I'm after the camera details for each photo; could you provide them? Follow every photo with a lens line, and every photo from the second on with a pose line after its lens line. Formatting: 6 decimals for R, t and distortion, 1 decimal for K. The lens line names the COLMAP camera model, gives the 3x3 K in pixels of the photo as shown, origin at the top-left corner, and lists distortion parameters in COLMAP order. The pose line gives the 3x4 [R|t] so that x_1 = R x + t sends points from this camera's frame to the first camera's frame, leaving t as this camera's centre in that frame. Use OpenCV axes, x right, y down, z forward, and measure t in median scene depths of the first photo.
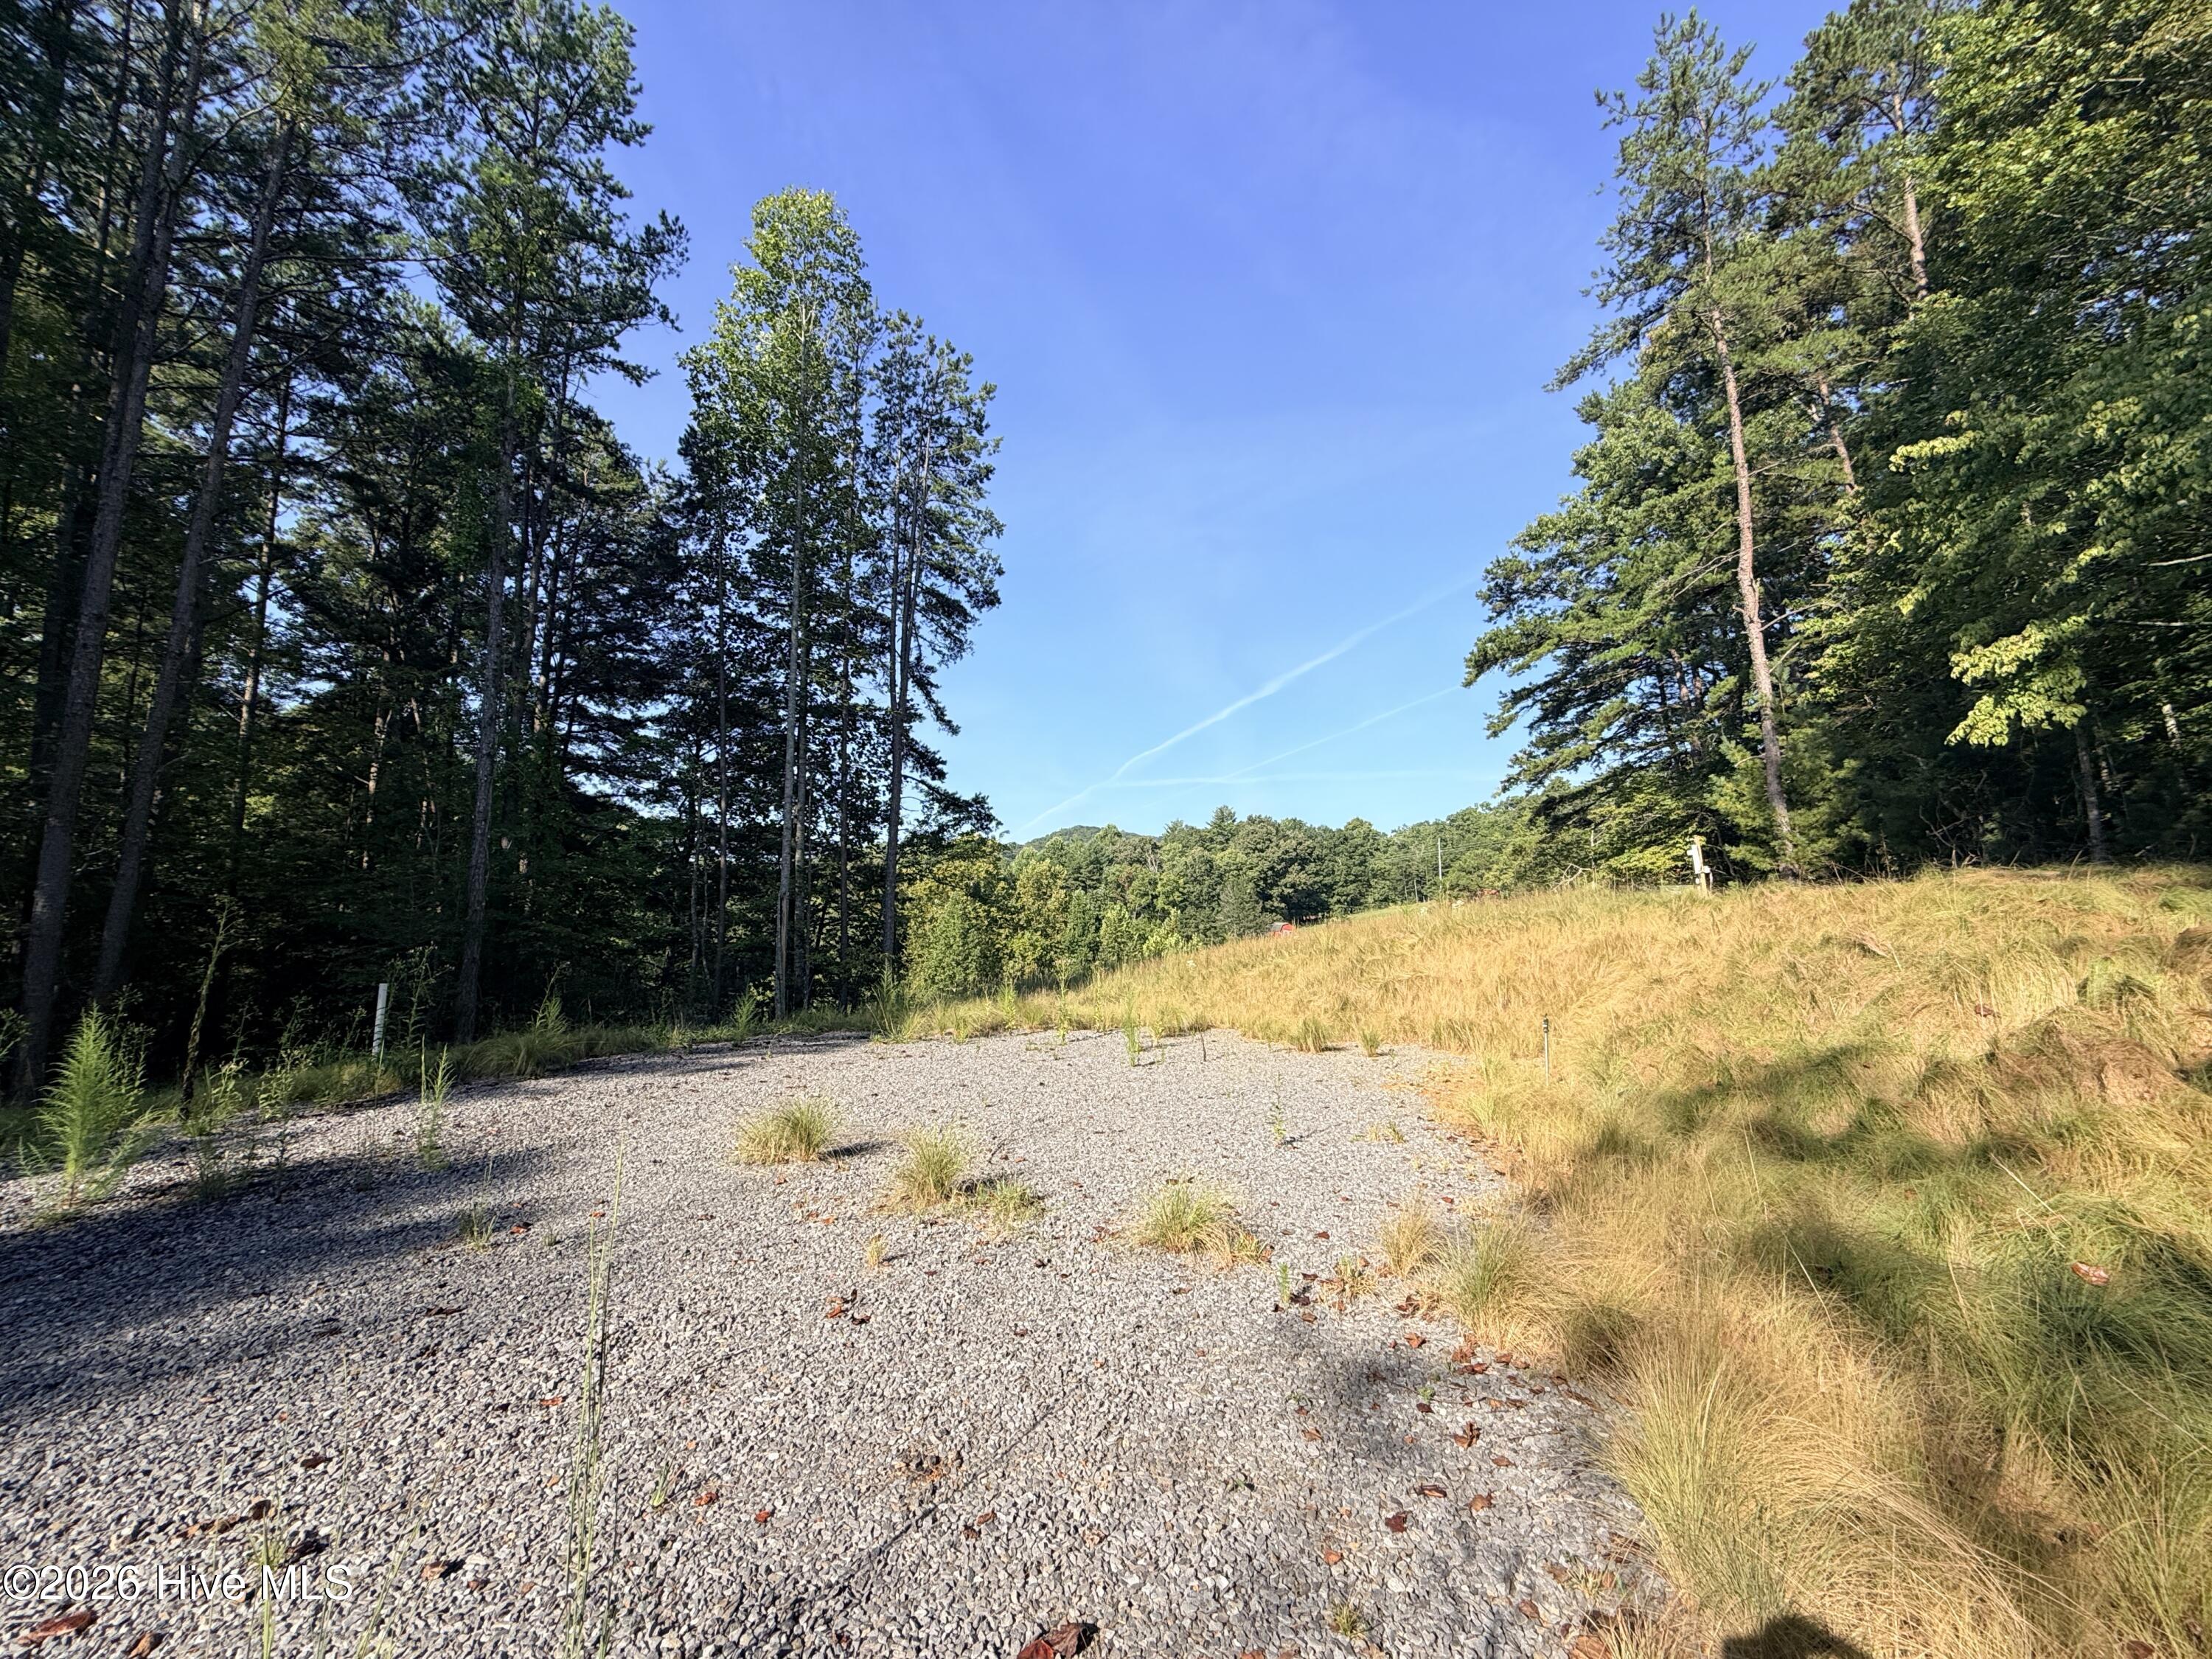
lens RADIAL K [[876.3, 0, 1100.2], [0, 876.3, 832.8], [0, 0, 1]] dist [-0.001238, 0.000098]
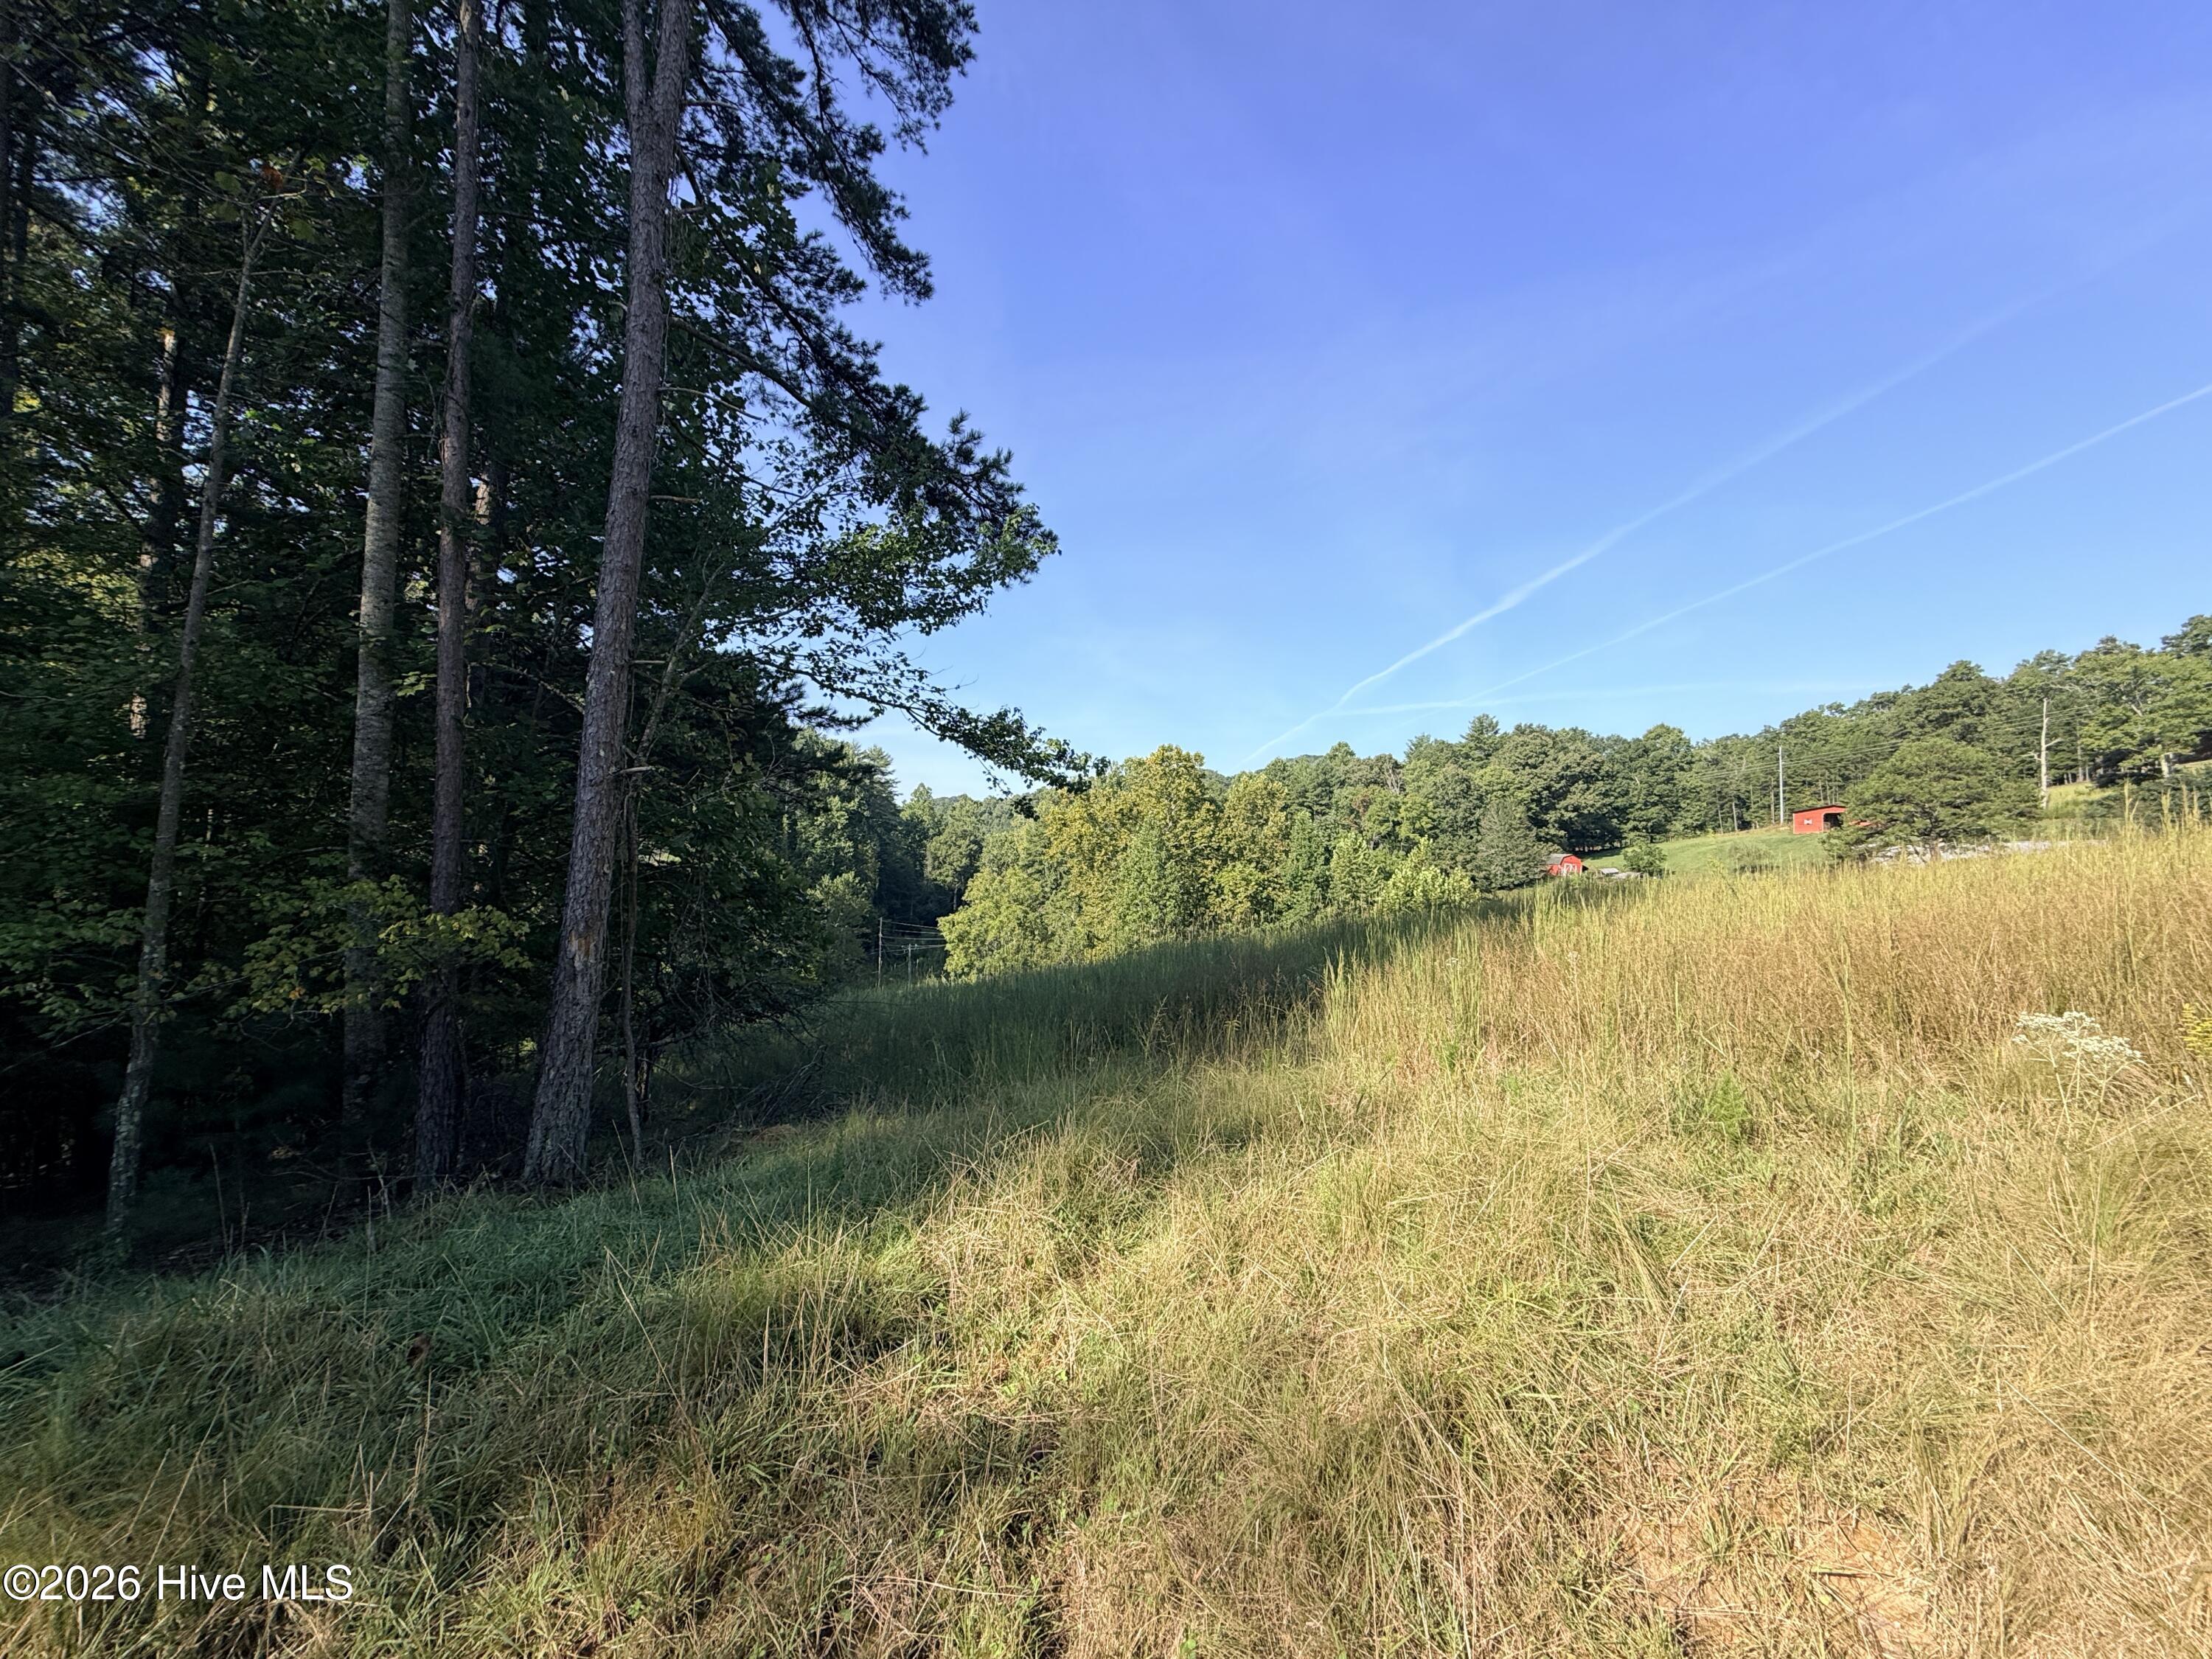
lens RADIAL K [[876.3, 0, 1097.0], [0, 876.3, 833.8], [0, 0, 1]] dist [-0.001238, 0.000098]
pose [[0.966817, -0.005260, -0.255416, -0.012254], [0.024805, 0.996997, 0.073358, 0.118667], [0.254263, -0.077259, 0.964044, 0.967354]]
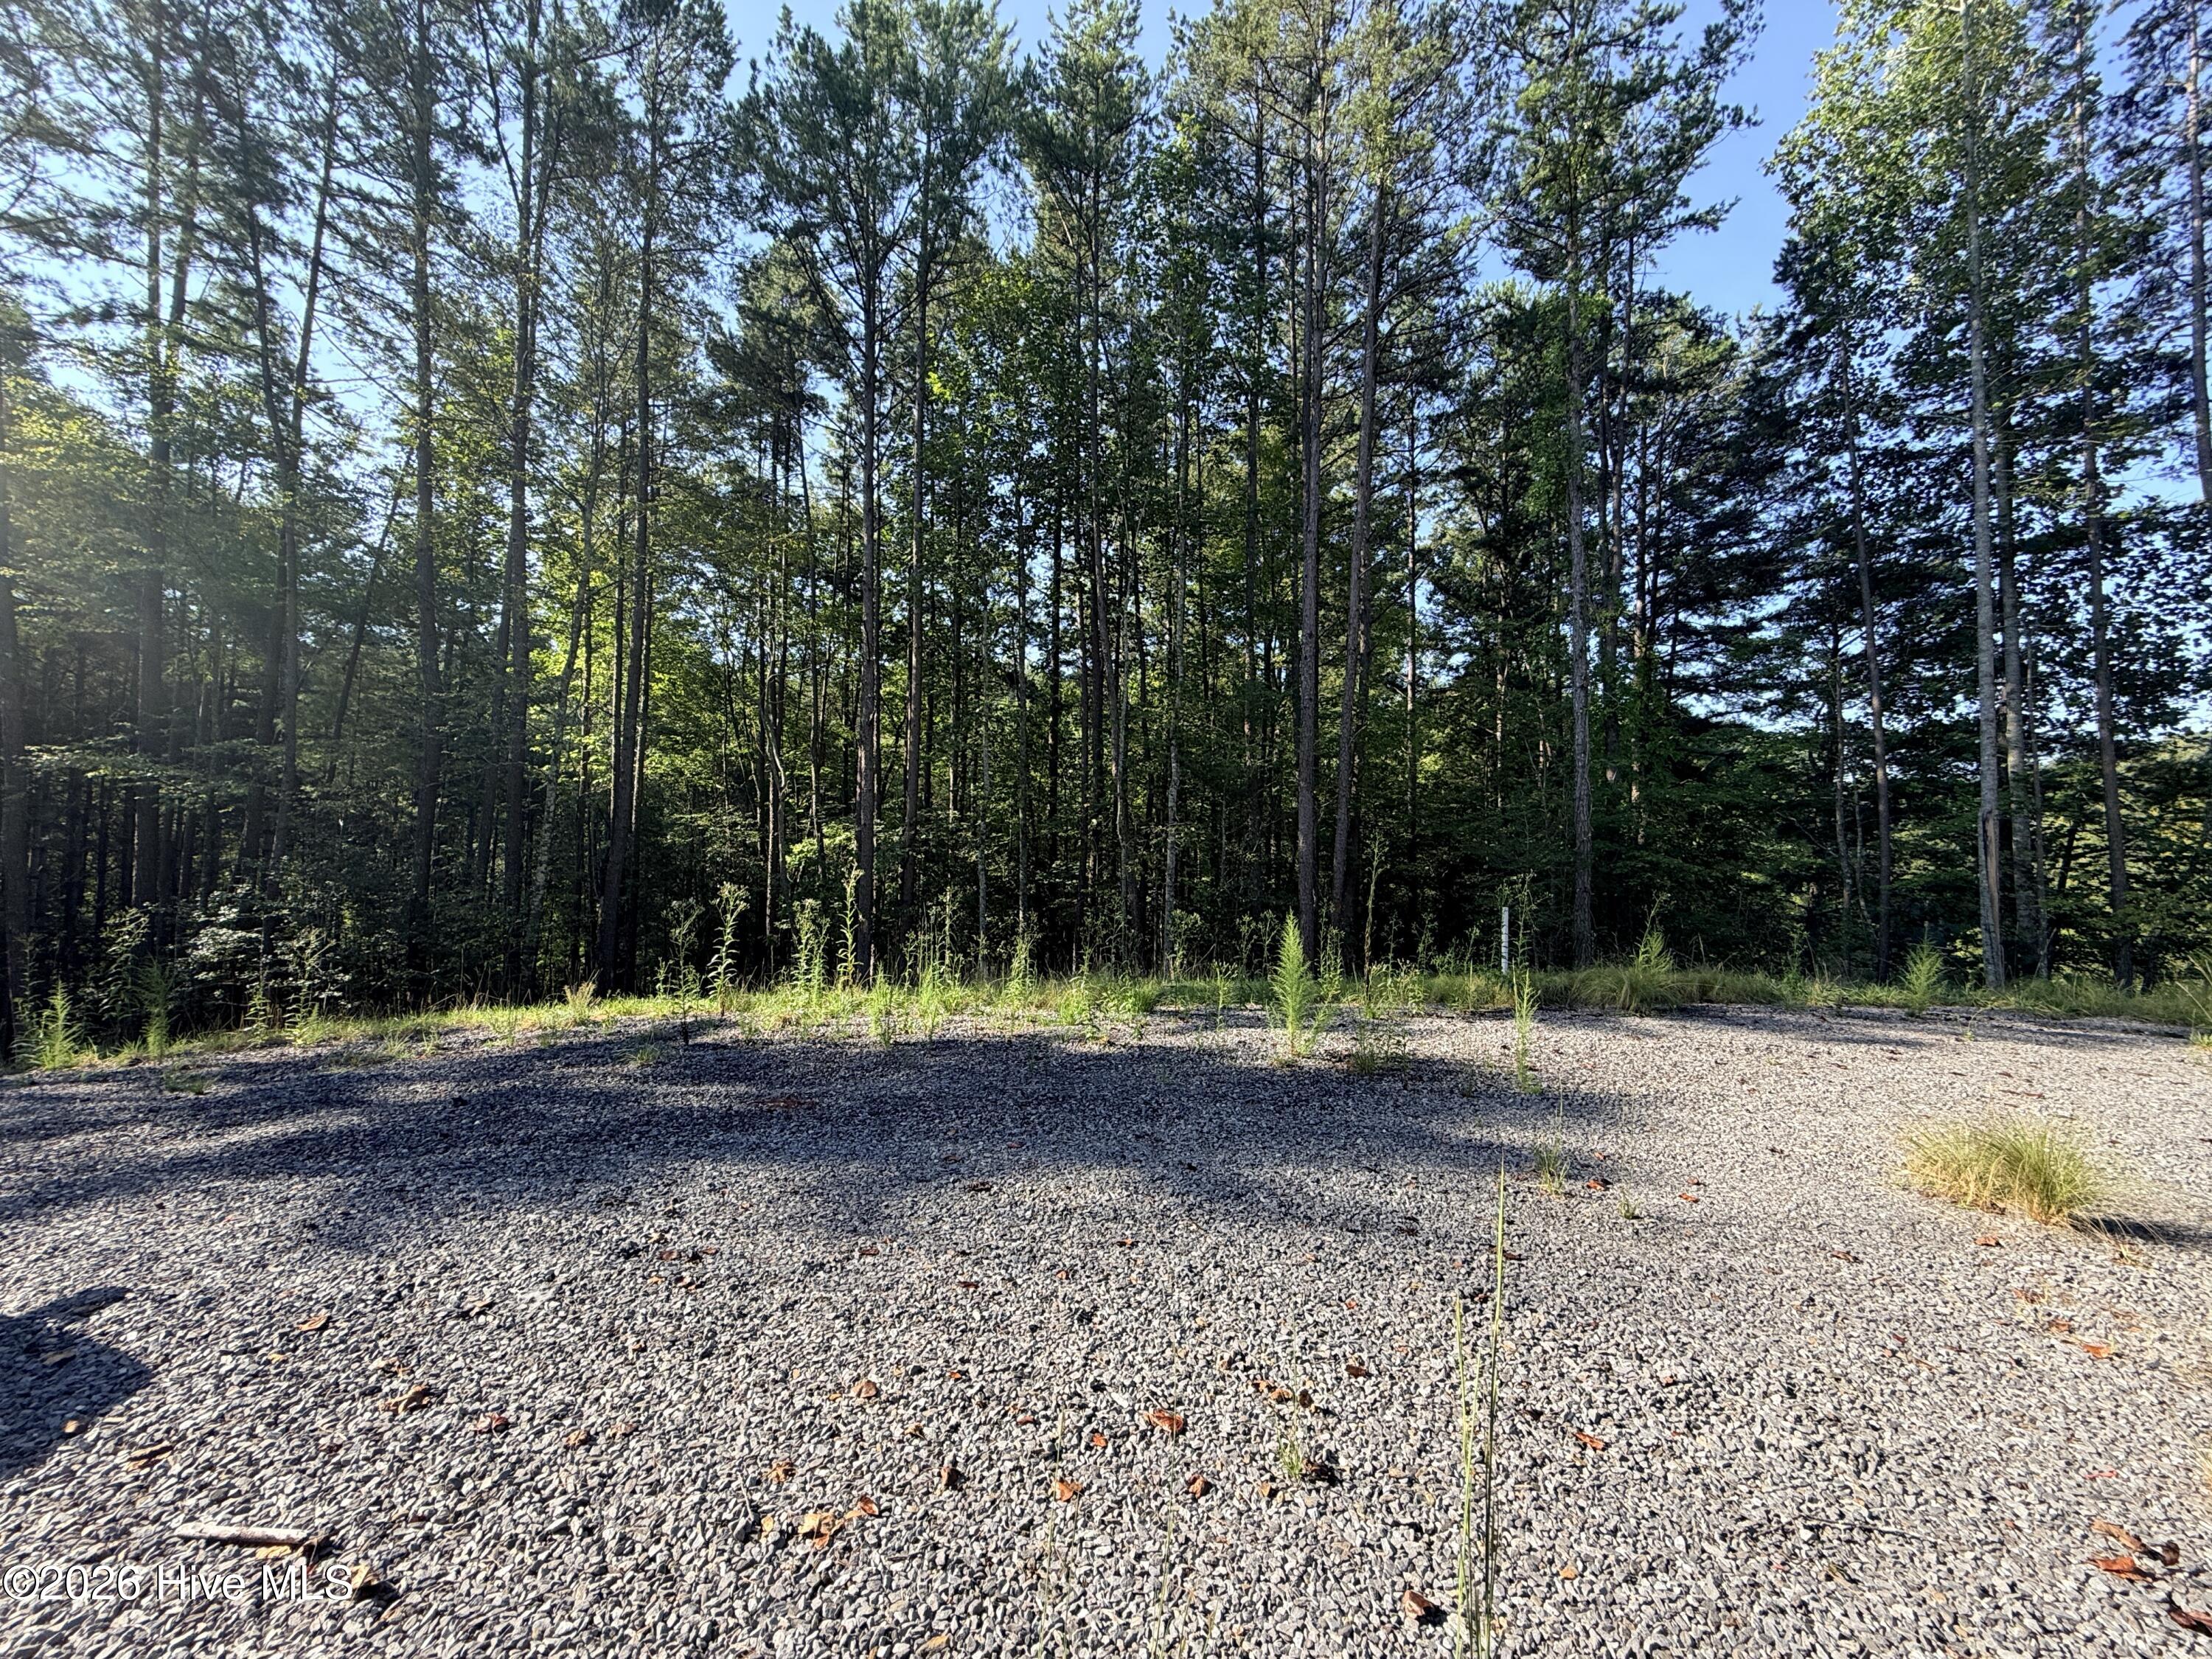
lens RADIAL K [[876.3, 0, 1099.9], [0, 876.3, 832.8], [0, 0, 1]] dist [-0.001238, 0.000098]
pose [[0.412853, -0.025810, -0.910432, -0.013904], [0.093193, 0.995549, 0.014037, 0.009748], [0.906017, -0.090641, 0.413421, 0.057000]]
